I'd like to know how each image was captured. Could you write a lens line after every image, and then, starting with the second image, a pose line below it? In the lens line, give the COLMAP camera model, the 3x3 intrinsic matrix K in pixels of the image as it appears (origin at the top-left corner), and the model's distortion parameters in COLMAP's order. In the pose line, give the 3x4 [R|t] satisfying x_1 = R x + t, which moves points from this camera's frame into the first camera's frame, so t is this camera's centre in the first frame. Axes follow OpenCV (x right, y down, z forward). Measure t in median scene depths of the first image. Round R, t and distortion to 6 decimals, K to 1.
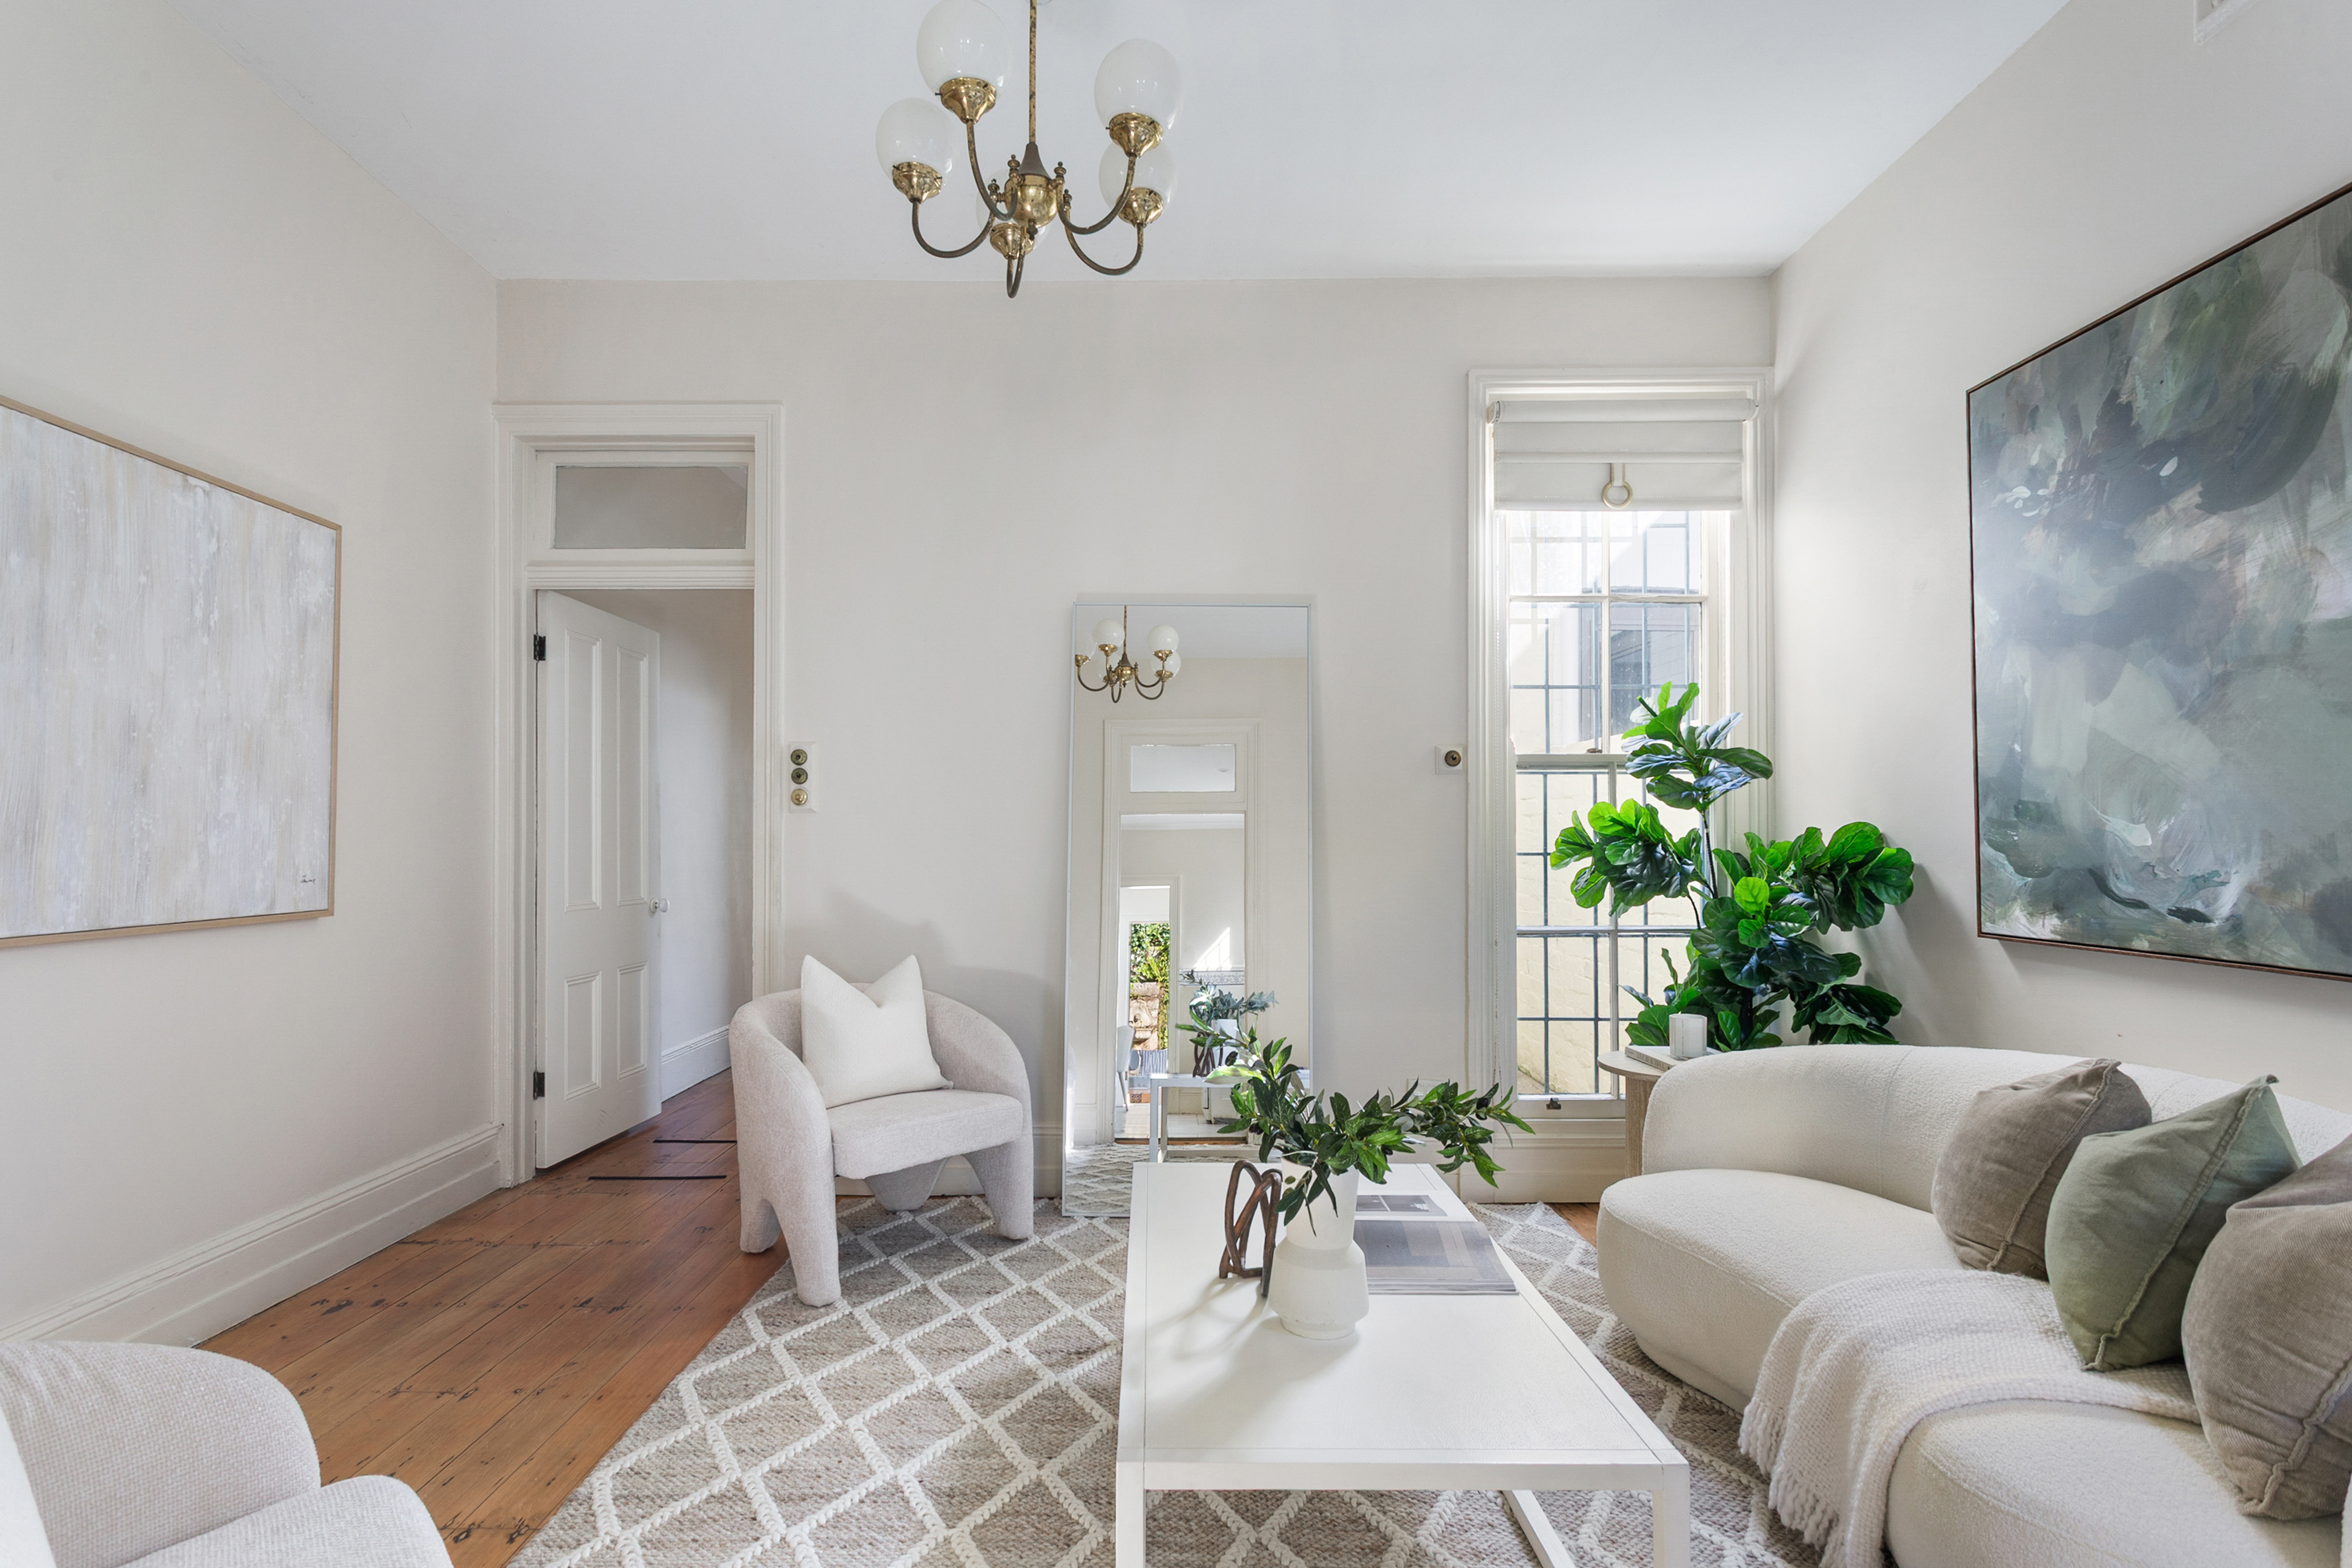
lens RADIAL K [[1150.0, 0, 1177.7], [0, 1150.0, 814.6], [0, 0, 1]] dist [0.000303, 0.000202]
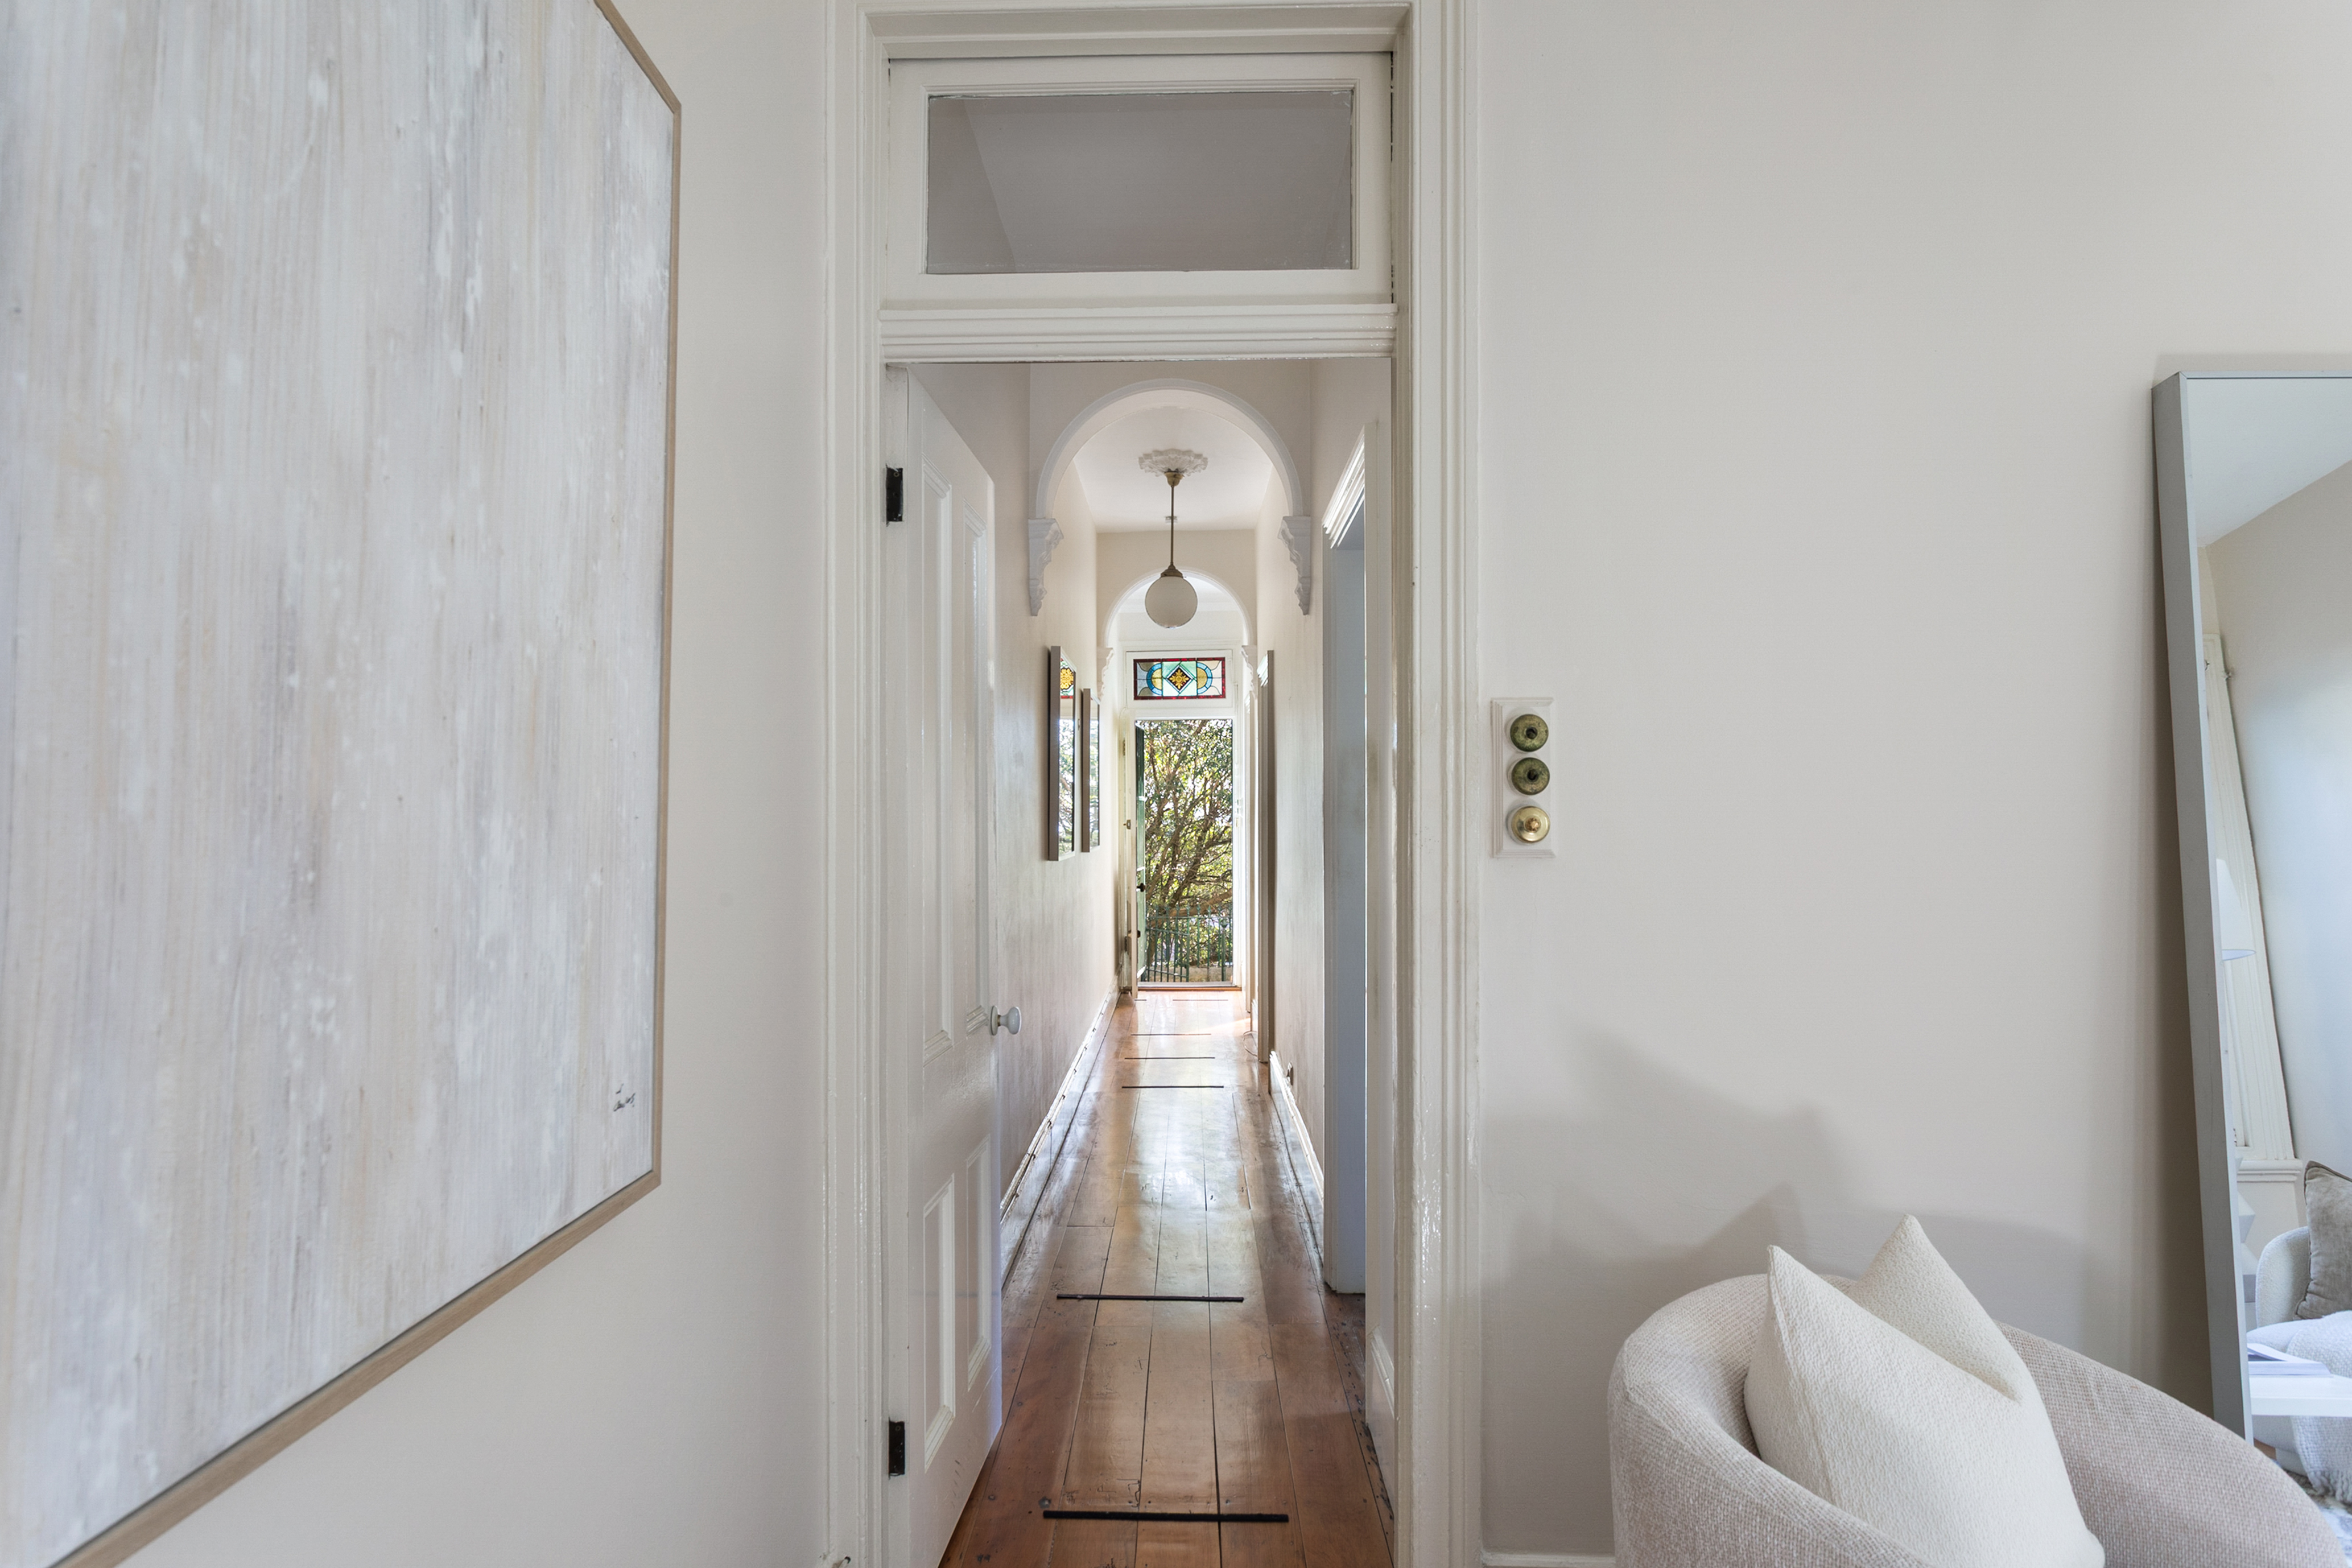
lens RADIAL K [[1475.6, 0, 1177.7], [0, 1475.6, 786.0], [0, 0, 1]] dist [-0.001812, 0.001536]
pose [[0.999974, -0.002341, -0.006756, -0.642938], [0.002337, 0.999997, -0.000576, -0.041365], [0.006758, 0.000561, 0.999977, 0.609201]]
